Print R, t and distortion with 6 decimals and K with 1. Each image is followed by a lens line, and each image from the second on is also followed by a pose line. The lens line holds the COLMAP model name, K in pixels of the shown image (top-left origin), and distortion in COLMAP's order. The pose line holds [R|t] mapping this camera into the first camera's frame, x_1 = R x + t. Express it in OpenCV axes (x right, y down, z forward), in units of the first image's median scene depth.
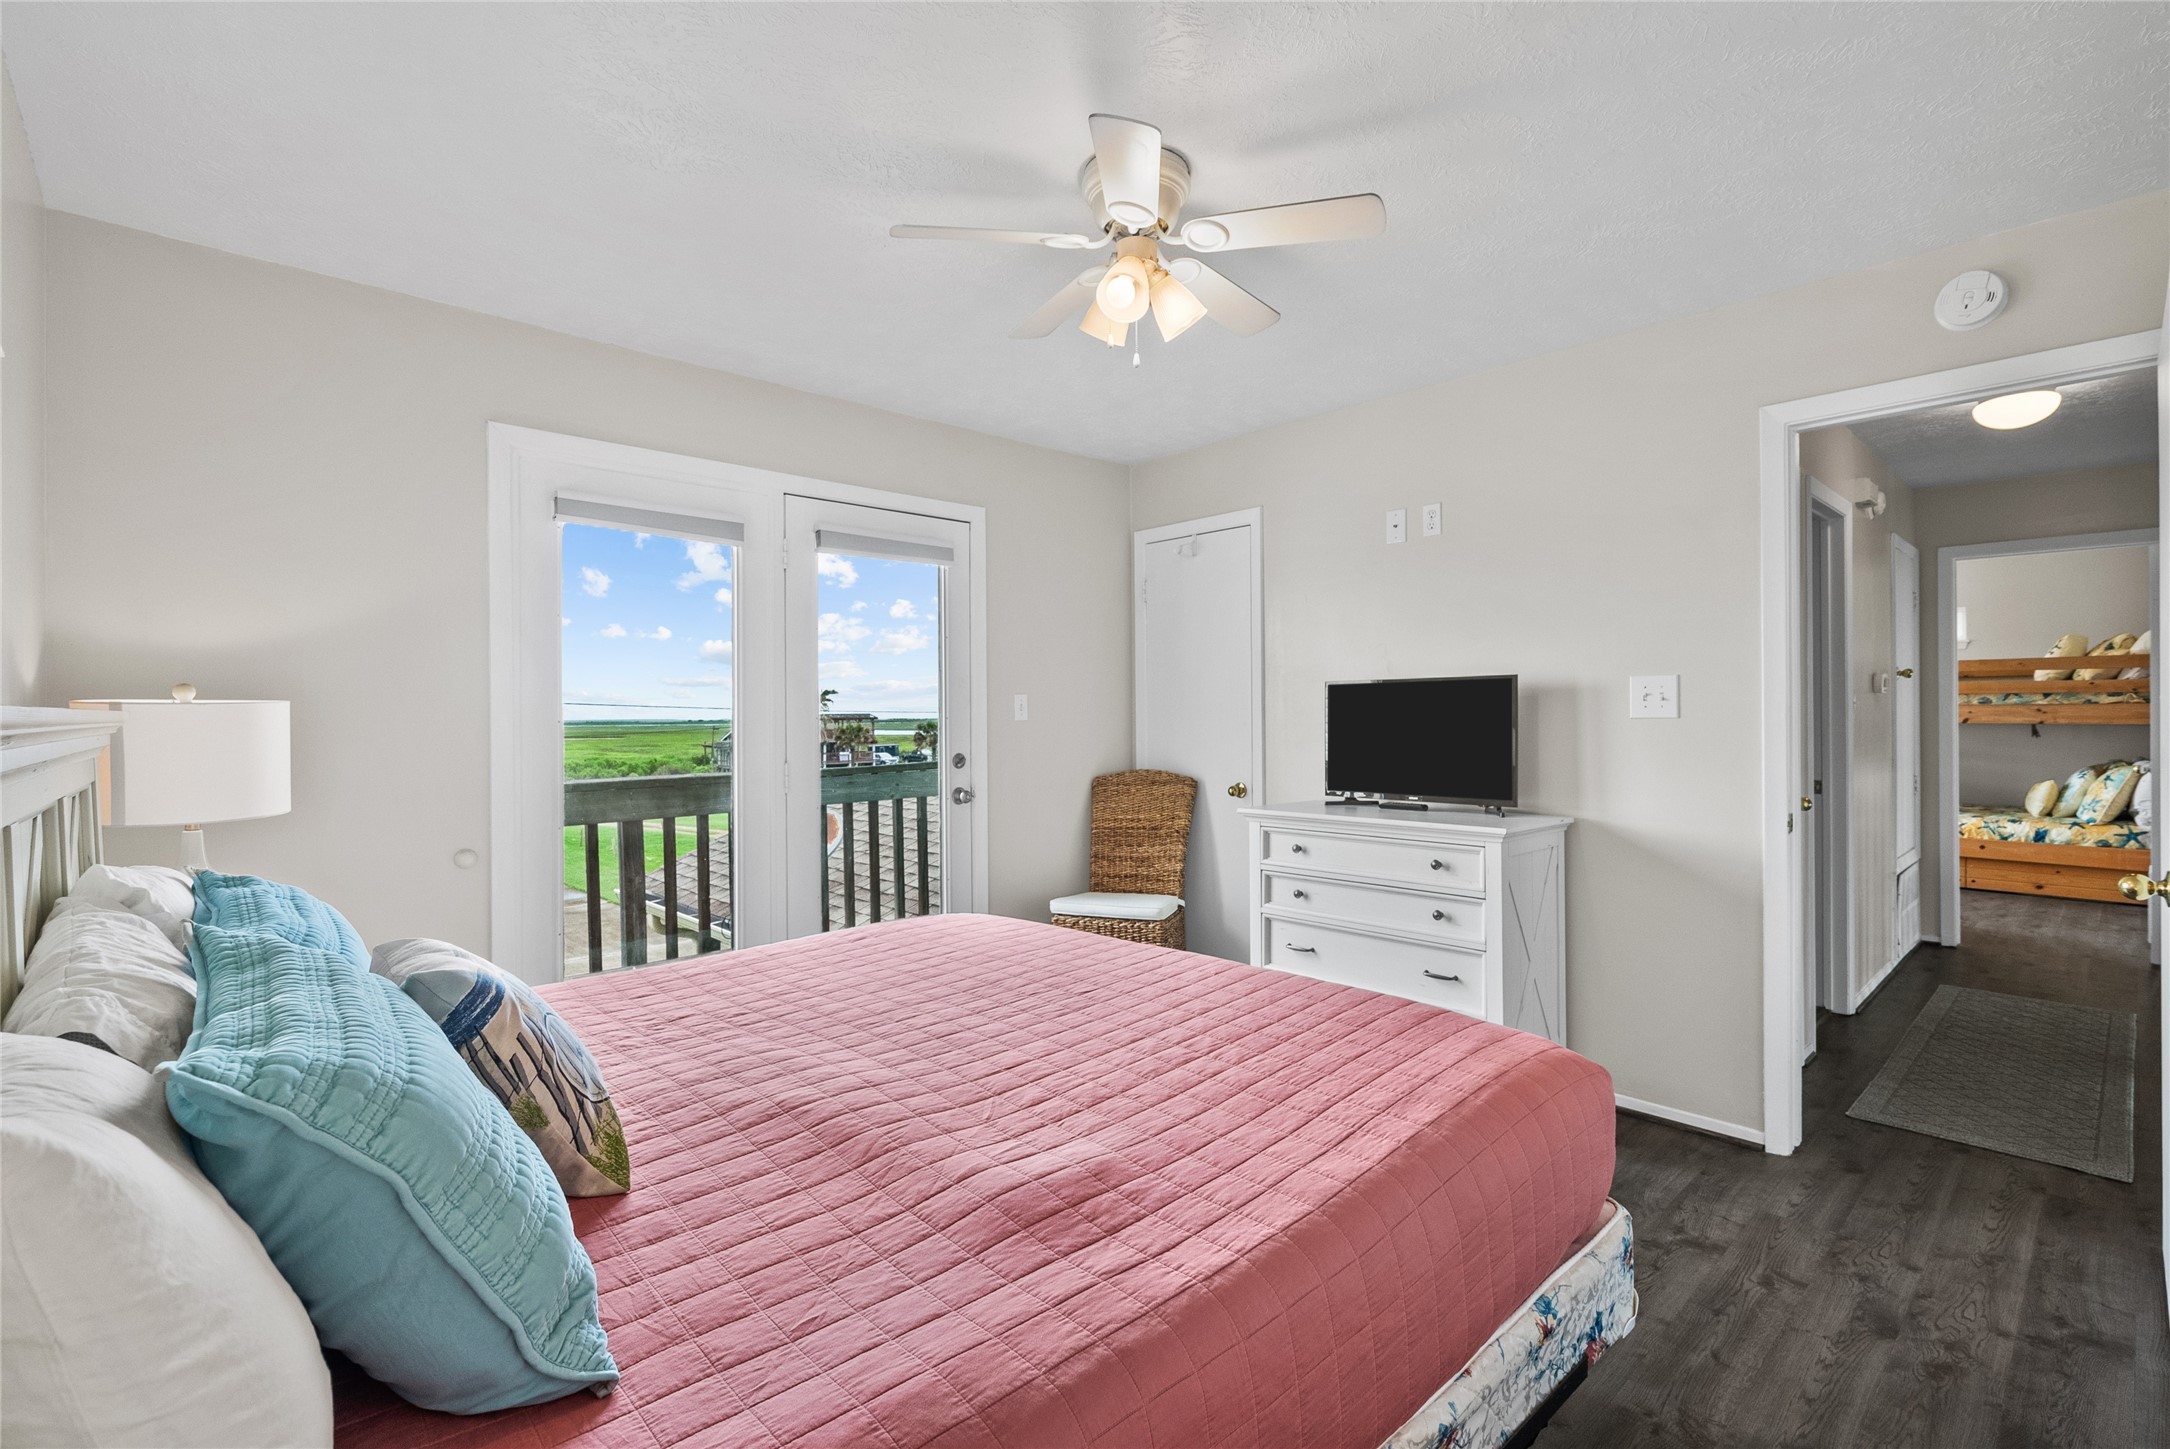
lens RADIAL K [[994.1, 0, 1087.1], [0, 994.1, 730.1], [0, 0, 1]] dist [-0.001258, -0.000008]
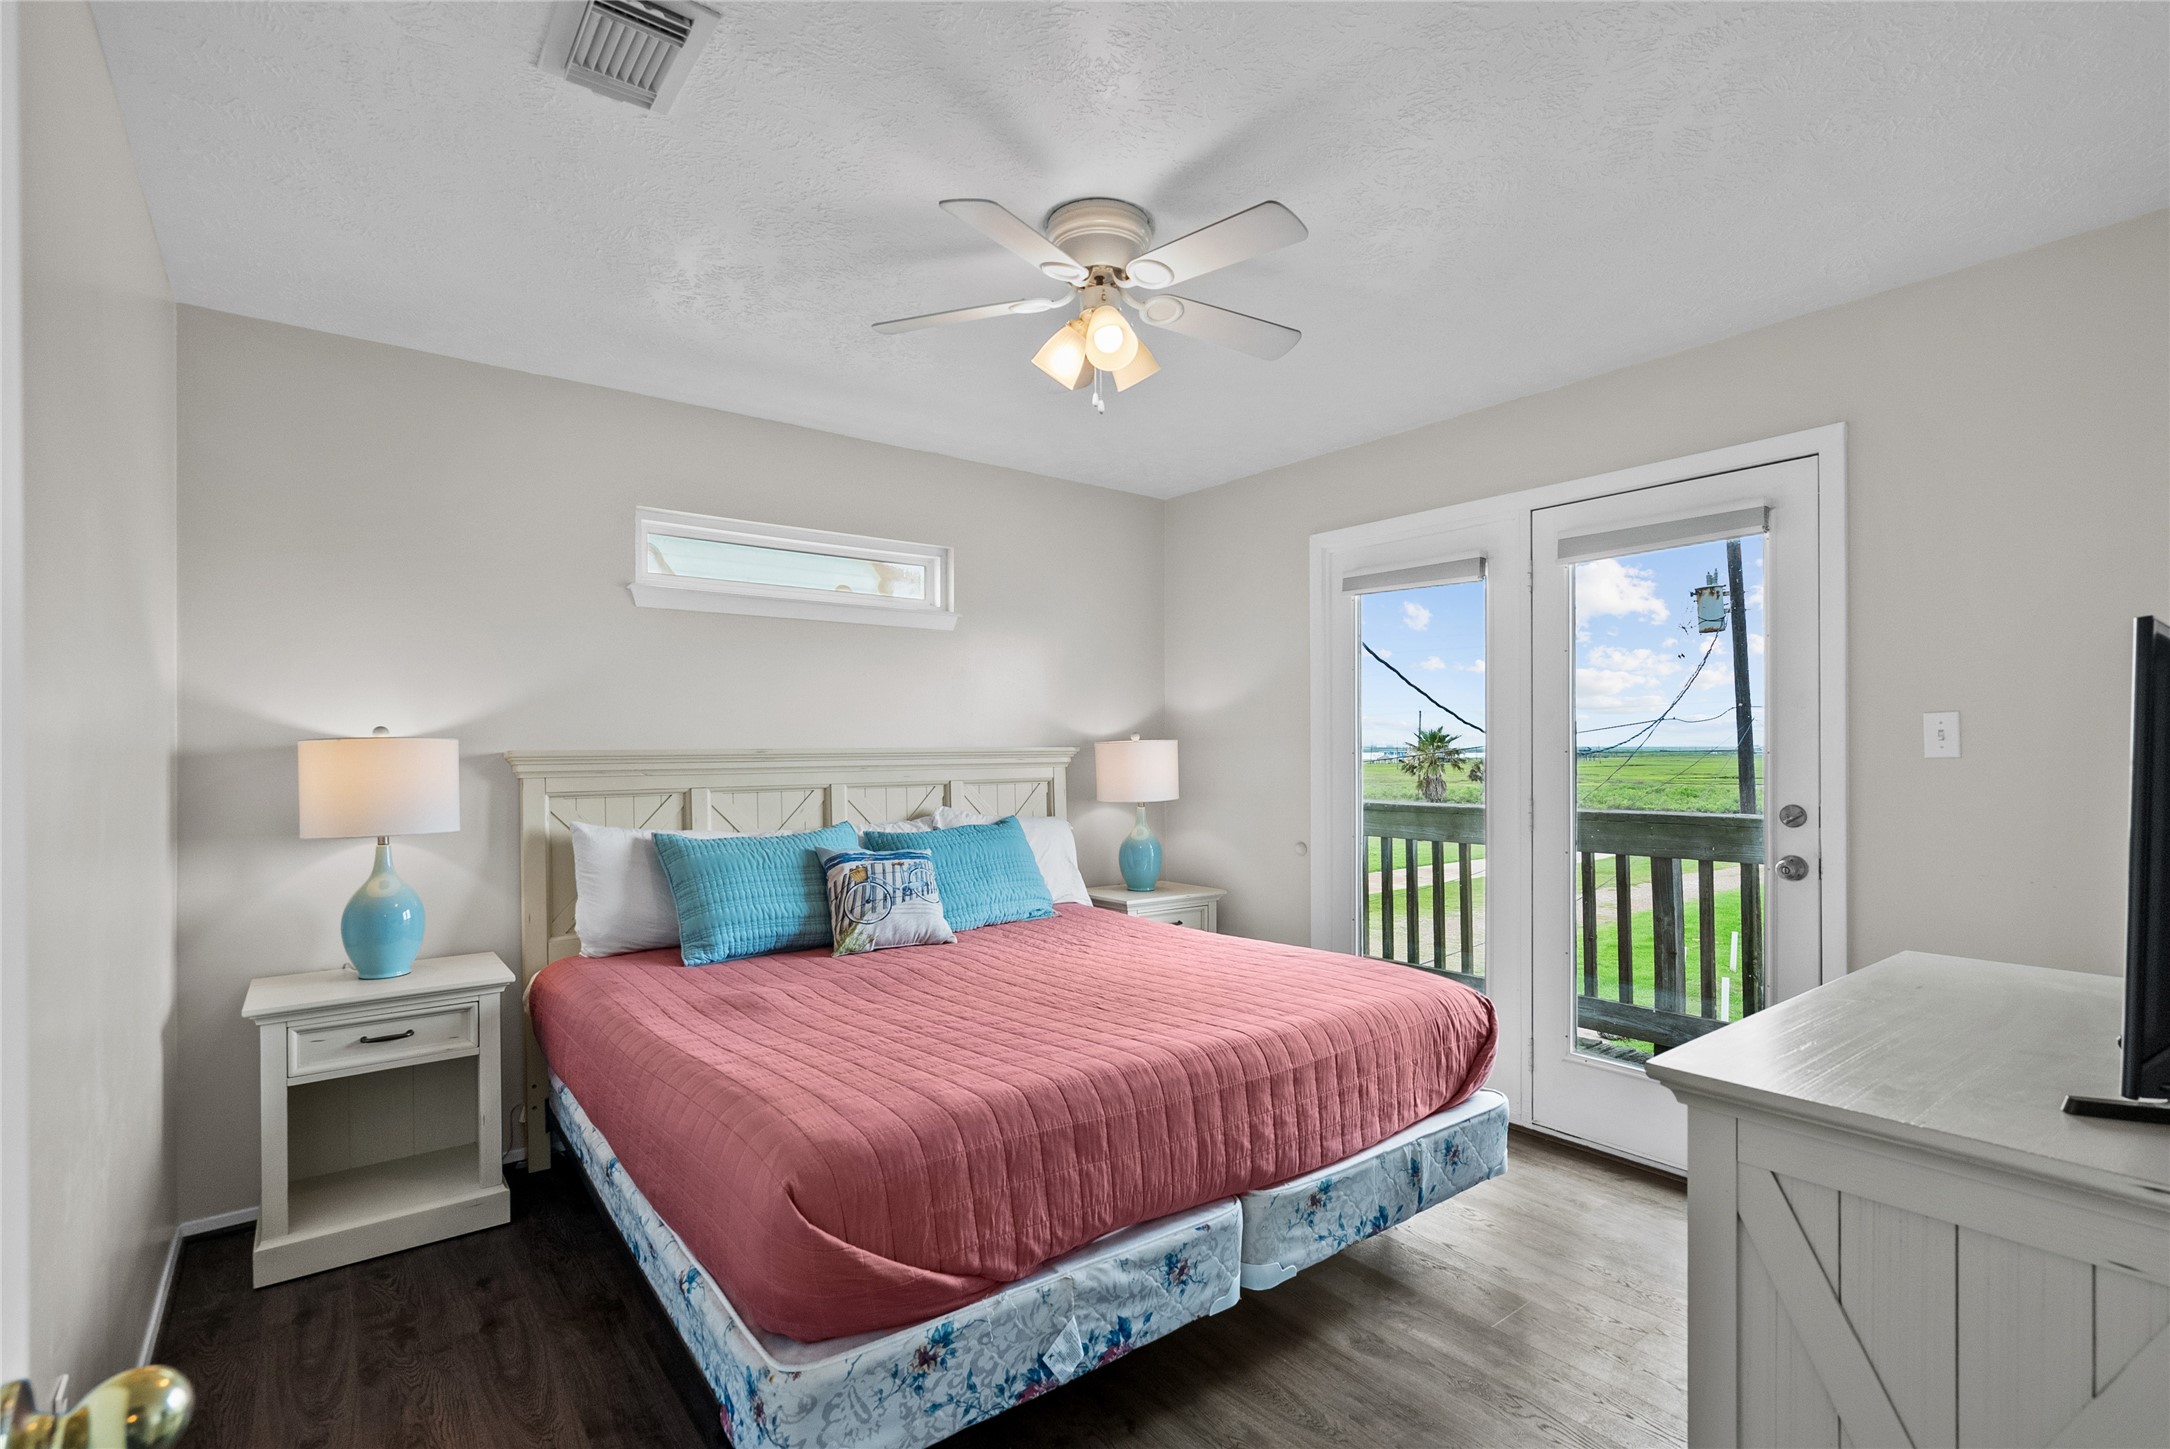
lens RADIAL K [[994.1, 0, 1081.9], [0, 994.1, 767.4], [0, 0, 1]] dist [-0.001258, -0.000008]
pose [[-0.089857, 0.025412, -0.995630, 0.725439], [-0.009813, 0.999603, 0.026399, -0.019090], [0.995906, 0.012142, -0.089572, 0.724685]]
